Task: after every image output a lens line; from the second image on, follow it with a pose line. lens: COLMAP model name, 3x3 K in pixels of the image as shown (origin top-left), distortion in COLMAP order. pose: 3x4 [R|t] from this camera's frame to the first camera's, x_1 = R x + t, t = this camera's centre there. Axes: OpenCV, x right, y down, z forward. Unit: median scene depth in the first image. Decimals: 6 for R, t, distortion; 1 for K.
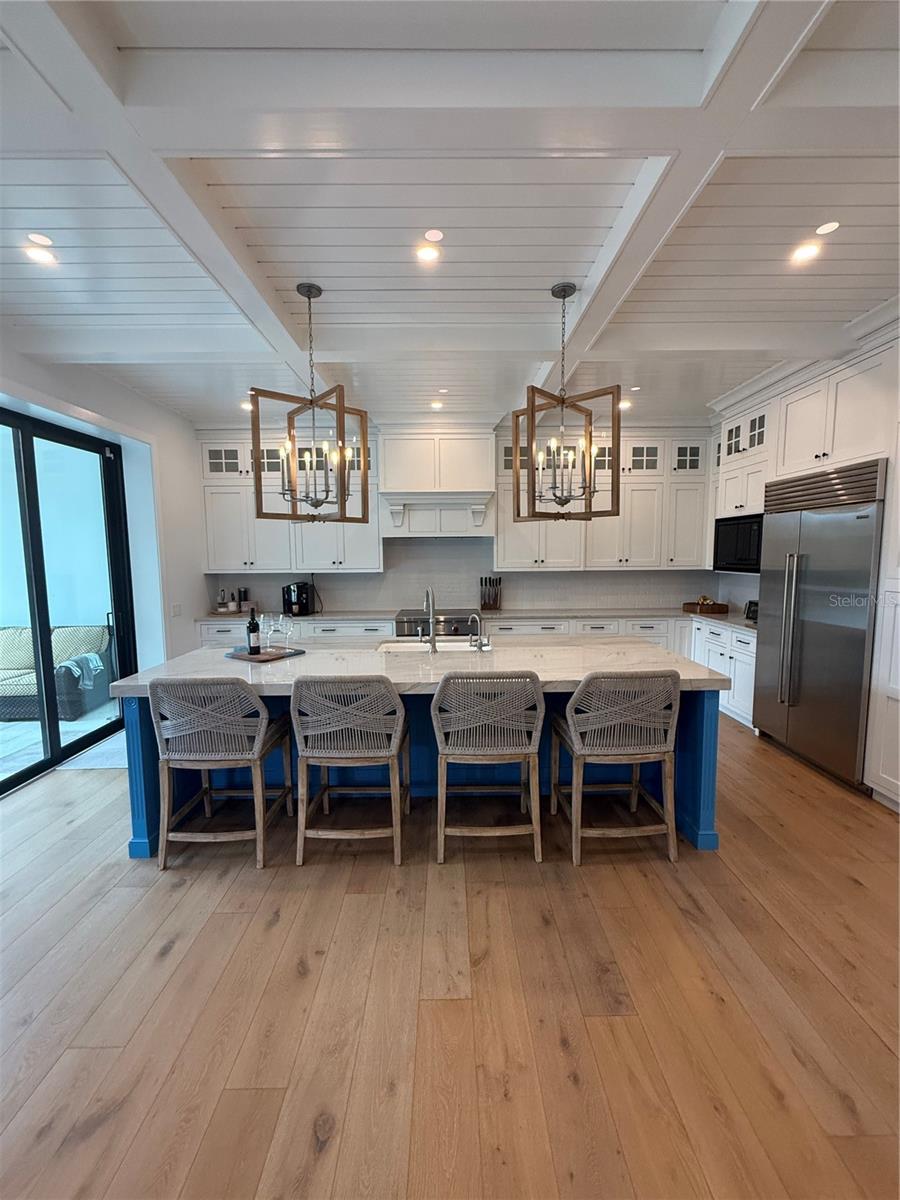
lens RADIAL K [[491.1, 0, 451.1], [0, 491.1, 601.0], [0, 0, 1]] dist [0.000399, 0.000448]
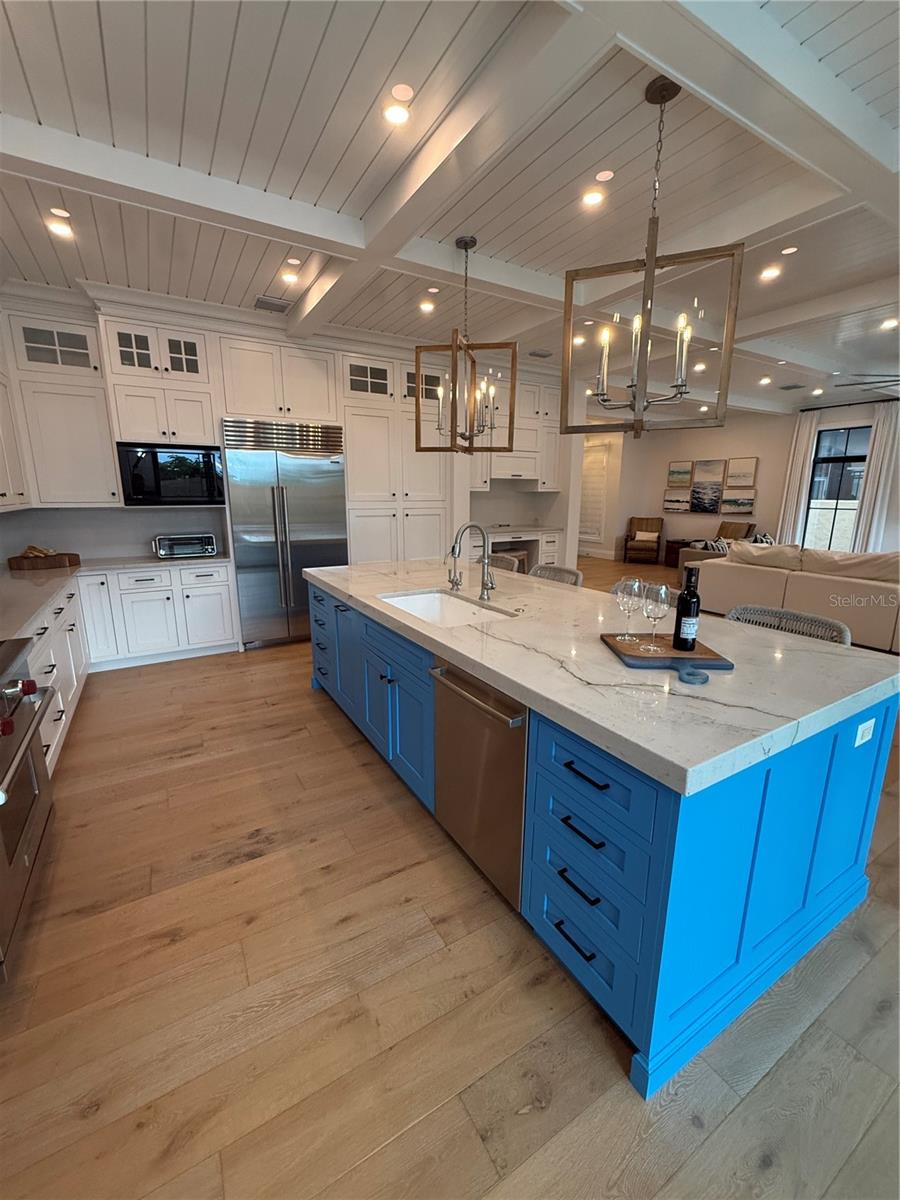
lens RADIAL K [[491.1, 0, 451.1], [0, 491.1, 601.0], [0, 0, 1]] dist [0.000399, 0.000448]
pose [[-0.505201, -0.181239, 0.843756, -0.556146], [0.083737, 0.962791, 0.256945, -0.089339], [-0.858930, 0.200463, -0.471227, 1.128759]]
